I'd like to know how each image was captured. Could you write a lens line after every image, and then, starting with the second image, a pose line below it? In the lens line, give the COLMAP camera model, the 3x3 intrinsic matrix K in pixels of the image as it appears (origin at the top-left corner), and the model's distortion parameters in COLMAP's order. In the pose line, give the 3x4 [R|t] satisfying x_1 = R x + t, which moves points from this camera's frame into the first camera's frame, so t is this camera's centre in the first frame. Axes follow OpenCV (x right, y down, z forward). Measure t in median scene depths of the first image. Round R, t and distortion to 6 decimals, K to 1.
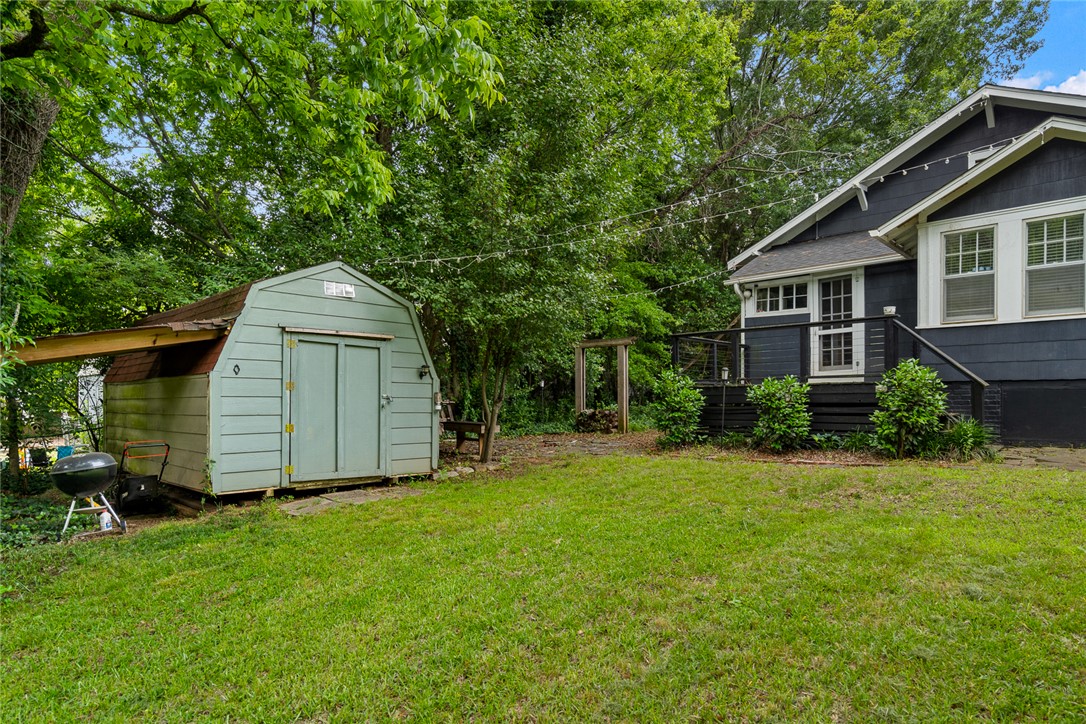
lens RADIAL K [[632.9, 0, 540.9], [0, 632.9, 391.0], [0, 0, 1]] dist [0.005406, 0.000631]
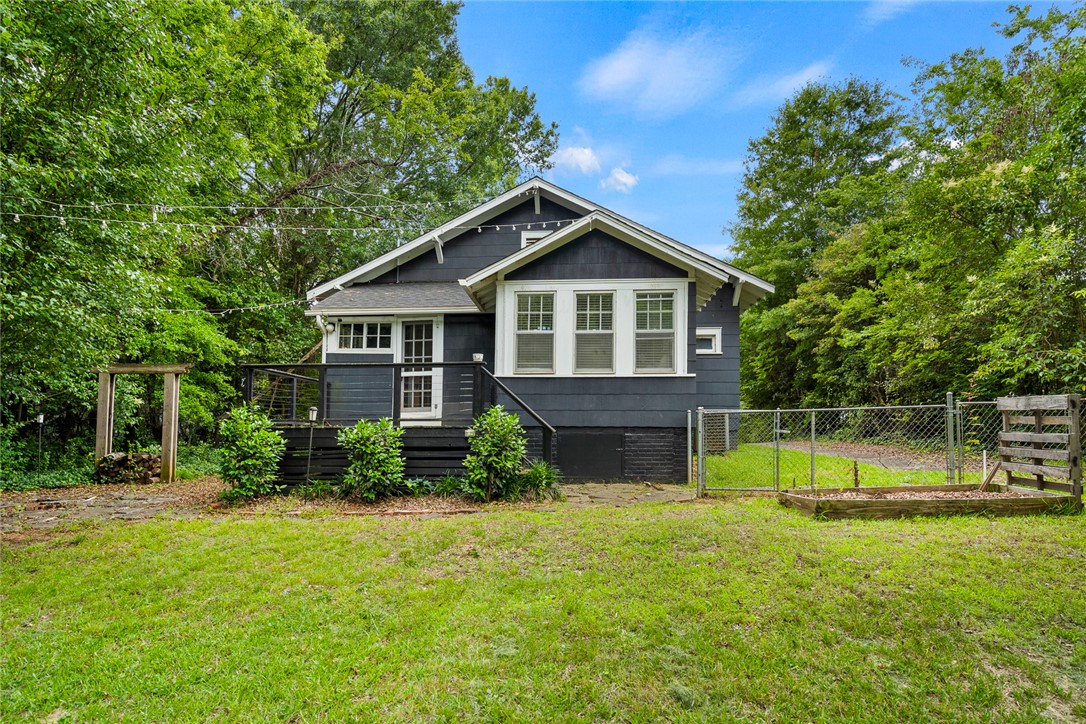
lens RADIAL K [[600.6, 0, 538.4], [0, 600.6, 394.7], [0, 0, 1]] dist [0.002953, 0.000199]
pose [[0.770676, 0.045309, 0.635615, 0.003206], [-0.012492, 0.998352, -0.056020, -0.010648], [-0.637105, 0.035233, 0.769971, 0.155654]]
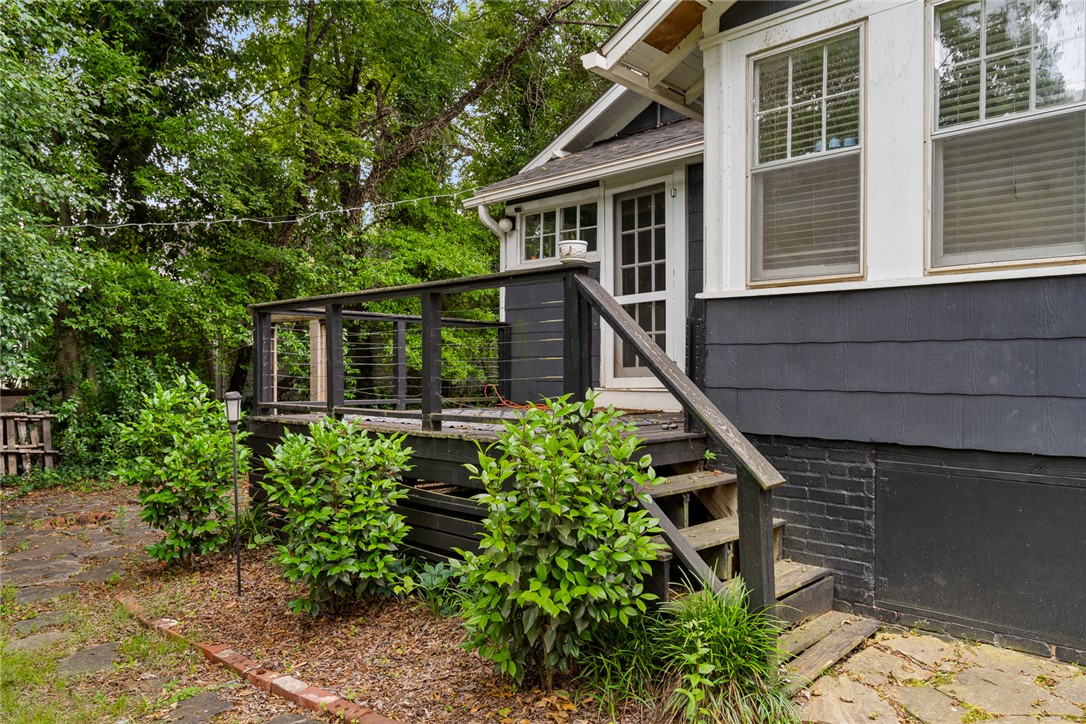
lens RADIAL K [[752.1, 0, 542.8], [0, 752.1, 356.9], [0, 0, 1]] dist [0.013167, 0.003210]
pose [[0.999982, 0.002570, 0.005379, 0.454431], [-0.002568, 0.999997, -0.000485, -0.056278], [-0.005380, 0.000471, 0.999985, 0.483441]]
